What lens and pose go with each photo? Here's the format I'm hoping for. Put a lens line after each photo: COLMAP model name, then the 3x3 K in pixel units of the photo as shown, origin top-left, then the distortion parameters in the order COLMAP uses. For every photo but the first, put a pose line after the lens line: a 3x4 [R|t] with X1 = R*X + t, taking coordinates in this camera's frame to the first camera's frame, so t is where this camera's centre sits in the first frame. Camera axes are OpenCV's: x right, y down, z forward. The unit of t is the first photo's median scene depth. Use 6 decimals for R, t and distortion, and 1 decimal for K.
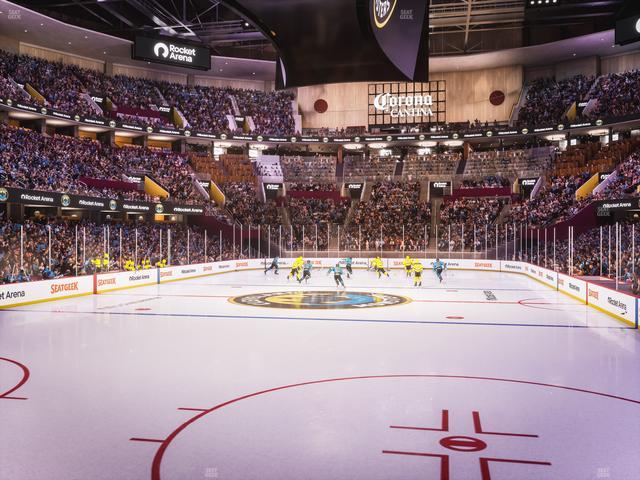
lens RADIAL K [[599.3, 0, 320.3], [0, 599.3, 240.5], [0, 0, 1]] dist [0.001510, 0.000000]
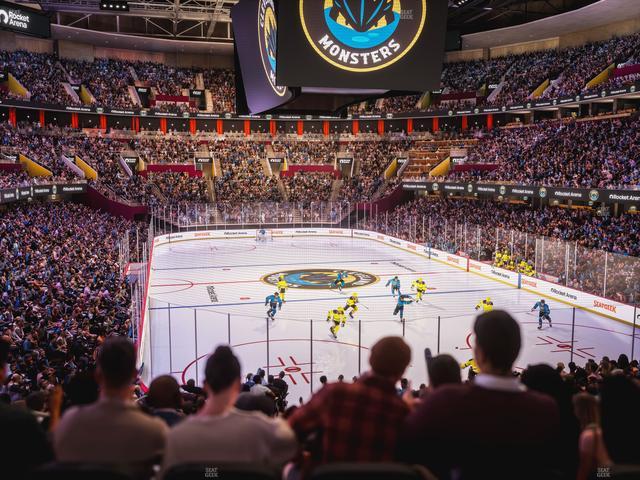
lens RADIAL K [[599.3, 0, 319.6], [0, 599.3, 240.8], [0, 0, 1]] dist [0.001510, 0.000000]
pose [[0.895062, -0.051993, 0.442900, -0.276107], [0.002291, 0.993703, 0.112022, -0.069318], [-0.445935, -0.099252, 0.889545, -0.143195]]
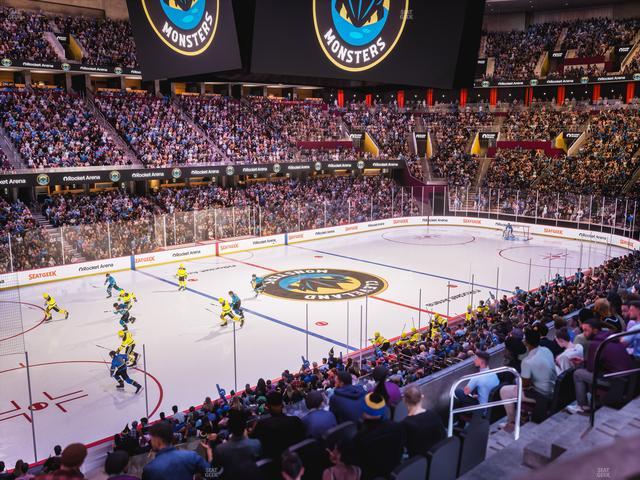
lens RADIAL K [[599.3, 0, 321.8], [0, 599.3, 239.4], [0, 0, 1]] dist [0.001510, 0.000000]
pose [[0.815719, 0.100580, -0.569636, 0.310898], [-0.003022, 0.985495, 0.169680, -0.093357], [0.578440, -0.136690, 0.804191, -0.026554]]
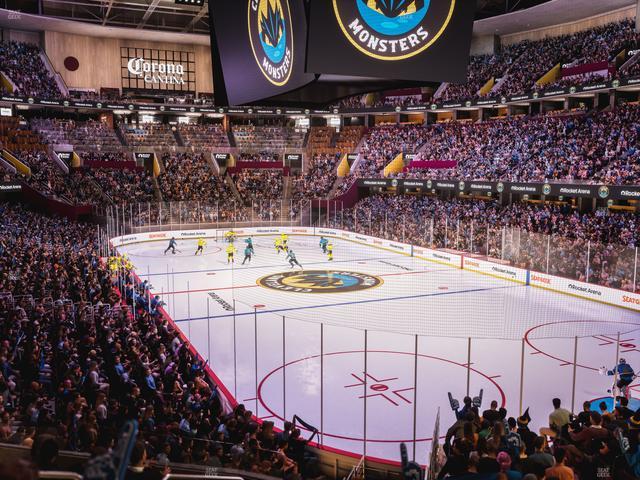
lens RADIAL K [[599.3, 0, 319.6], [0, 599.3, 240.9], [0, 0, 1]] dist [0.001510, 0.000000]
pose [[0.810898, -0.071110, 0.580851, -0.340521], [0.003008, 0.993083, 0.117379, -0.068283], [-0.585180, -0.093435, 0.805502, -0.061104]]
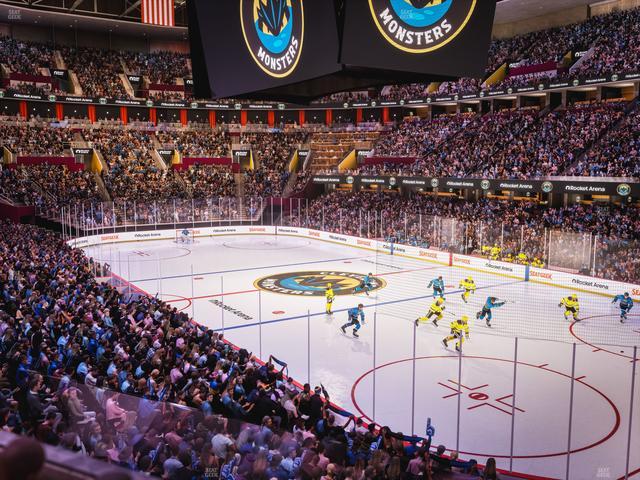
lens RADIAL K [[599.3, 0, 319.5], [0, 599.3, 239.5], [0, 0, 1]] dist [0.001510, 0.000000]
pose [[0.709947, -0.088055, 0.698728, -0.391609], [0.003648, 0.992599, 0.121382, -0.068797], [-0.704245, -0.083626, 0.705014, 0.015833]]
